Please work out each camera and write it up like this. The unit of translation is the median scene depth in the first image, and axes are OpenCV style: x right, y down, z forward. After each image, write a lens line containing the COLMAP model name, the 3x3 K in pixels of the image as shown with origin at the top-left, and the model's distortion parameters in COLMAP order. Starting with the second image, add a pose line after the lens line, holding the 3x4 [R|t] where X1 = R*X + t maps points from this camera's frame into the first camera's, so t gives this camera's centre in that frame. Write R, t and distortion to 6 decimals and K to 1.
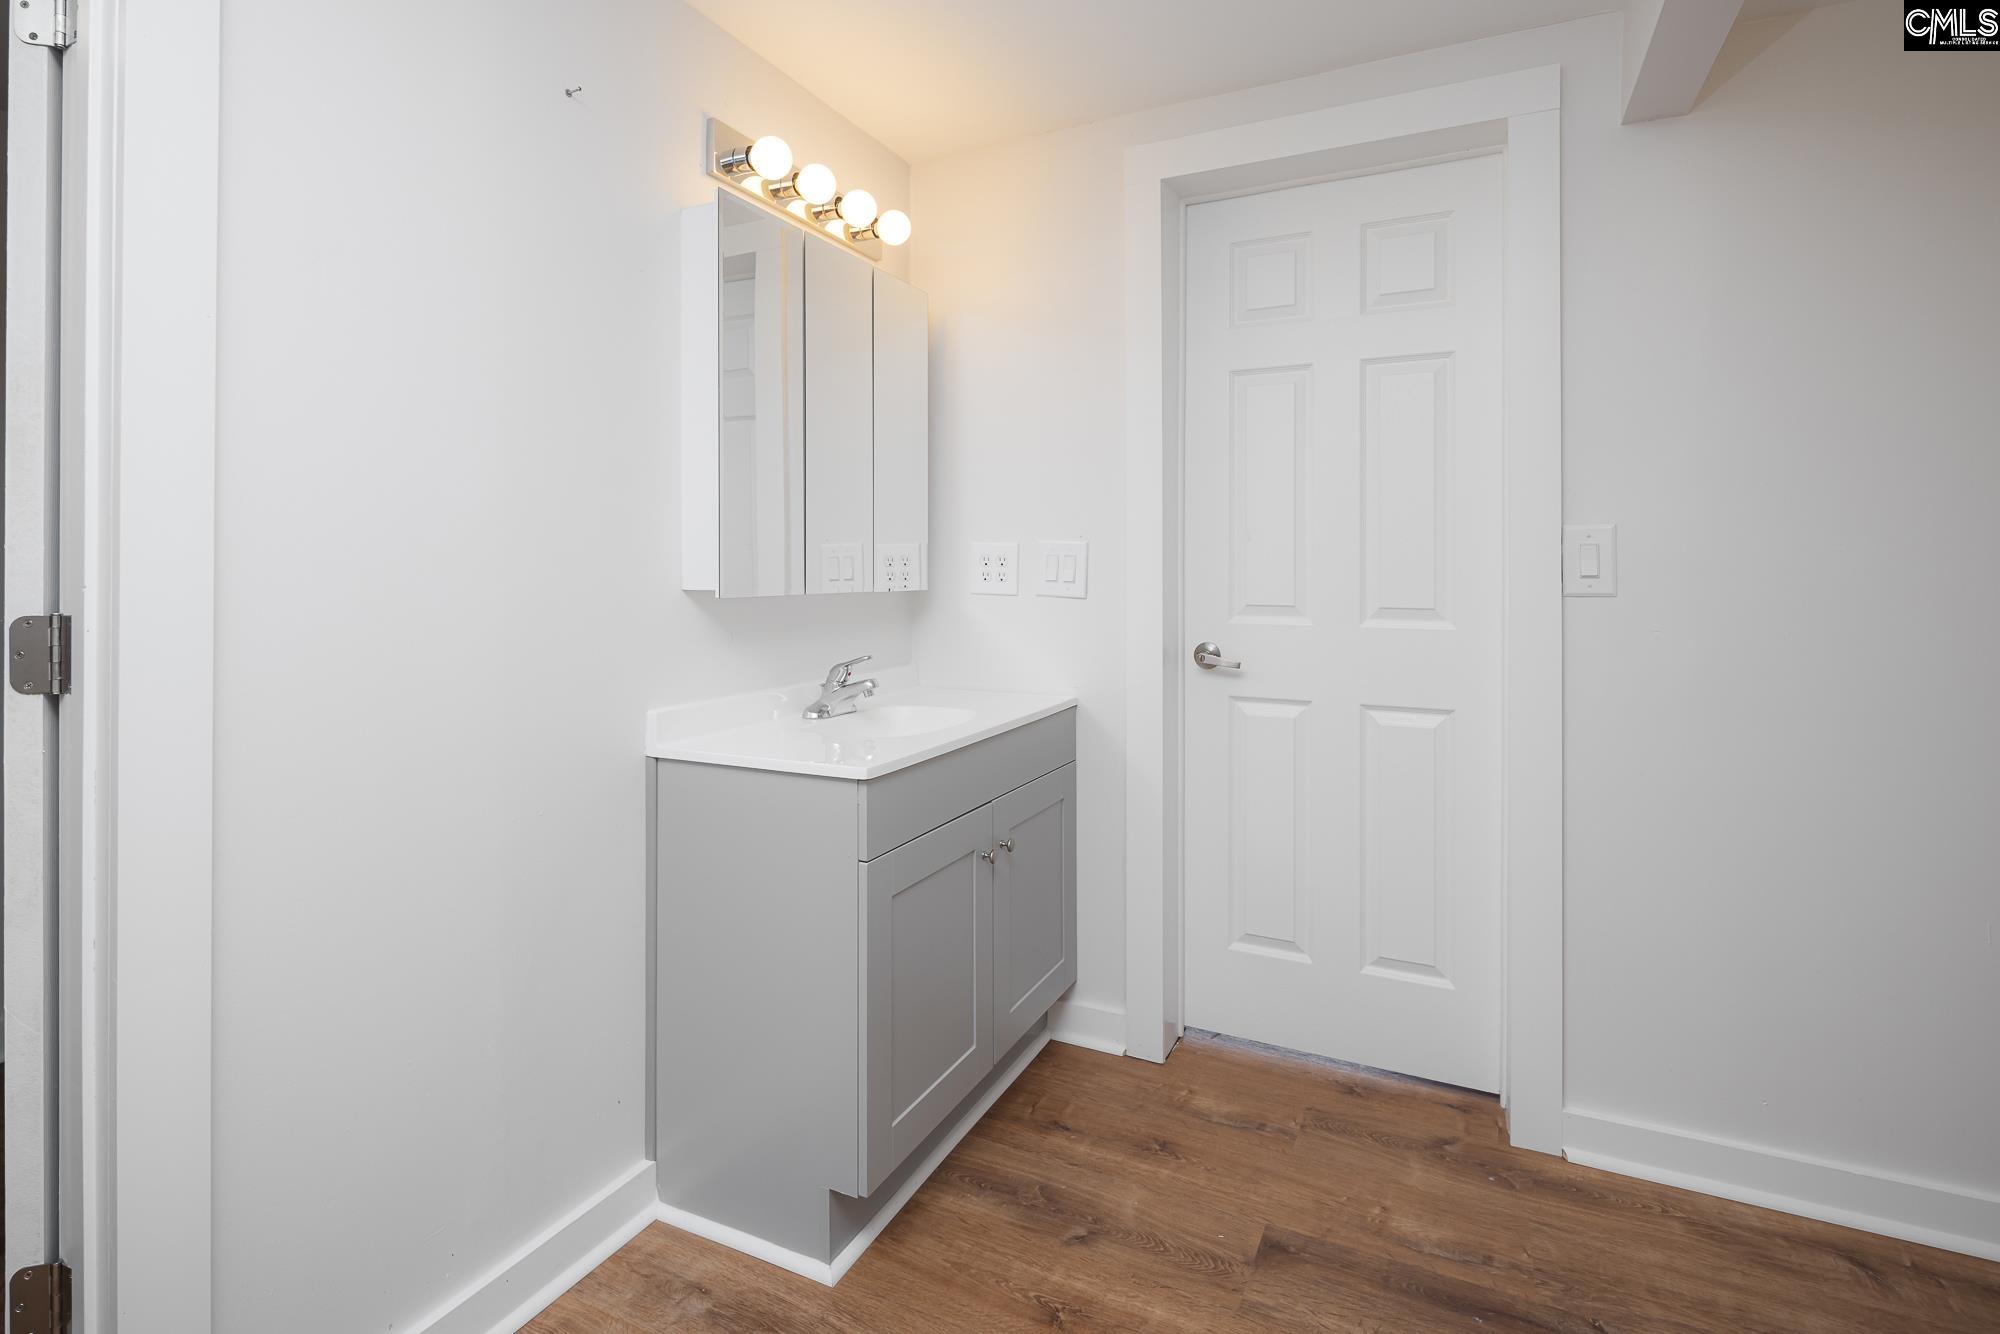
lens RADIAL K [[963.6, 0, 989.7], [0, 963.6, 674.8], [0, 0, 1]] dist [0.005260, -0.003446]
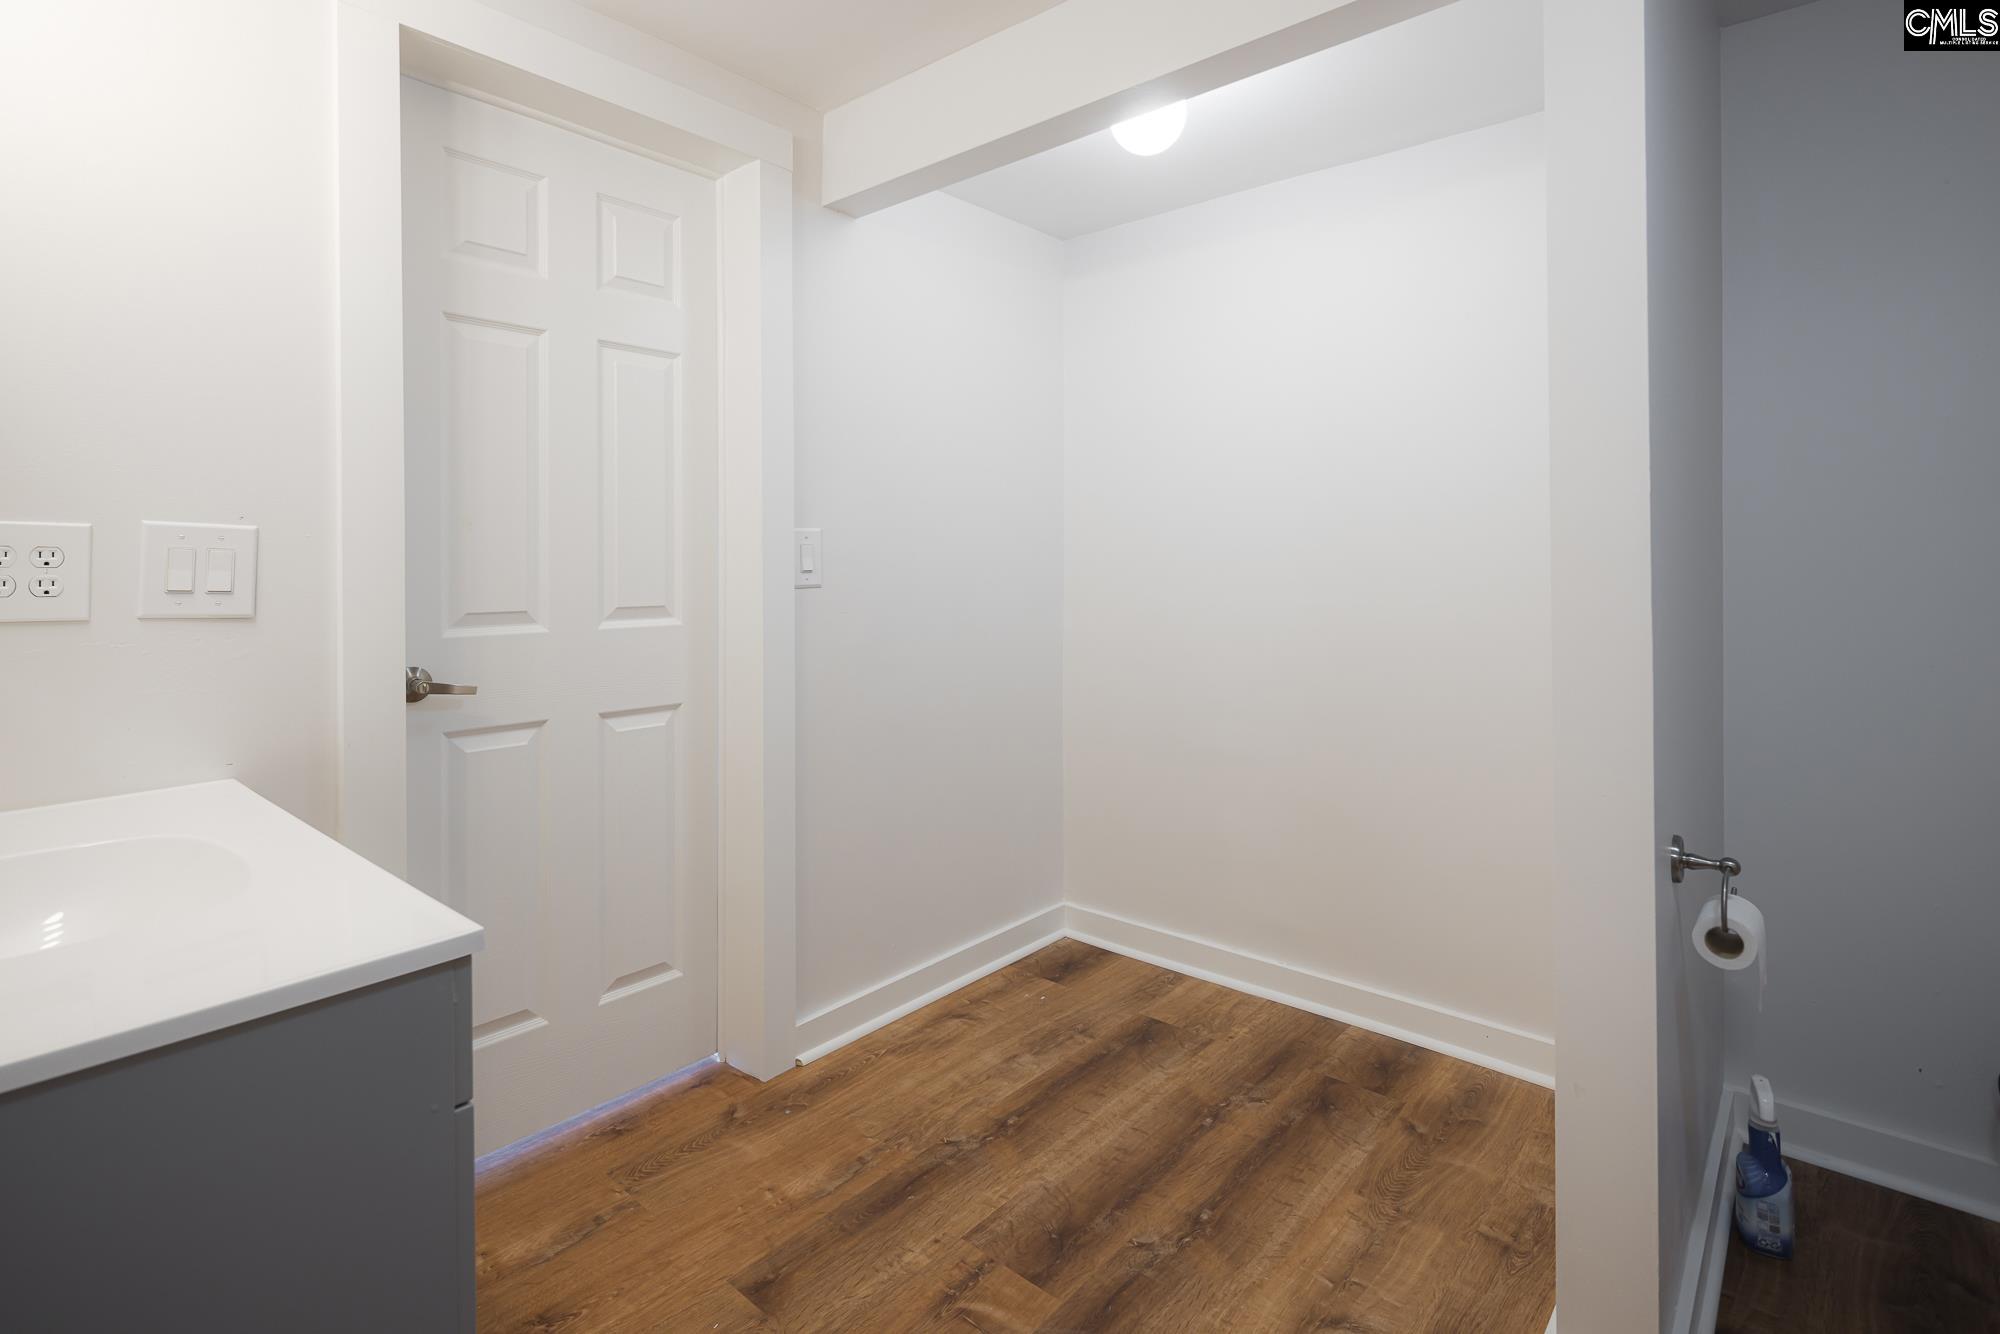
lens RADIAL K [[963.6, 0, 990.3], [0, 963.6, 657.3], [0, 0, 1]] dist [0.005260, -0.003446]
pose [[0.252773, -0.095412, 0.962810, -0.462756], [0.117747, 0.990763, 0.067269, -0.047386], [-0.960334, 0.096364, 0.261672, 0.453190]]
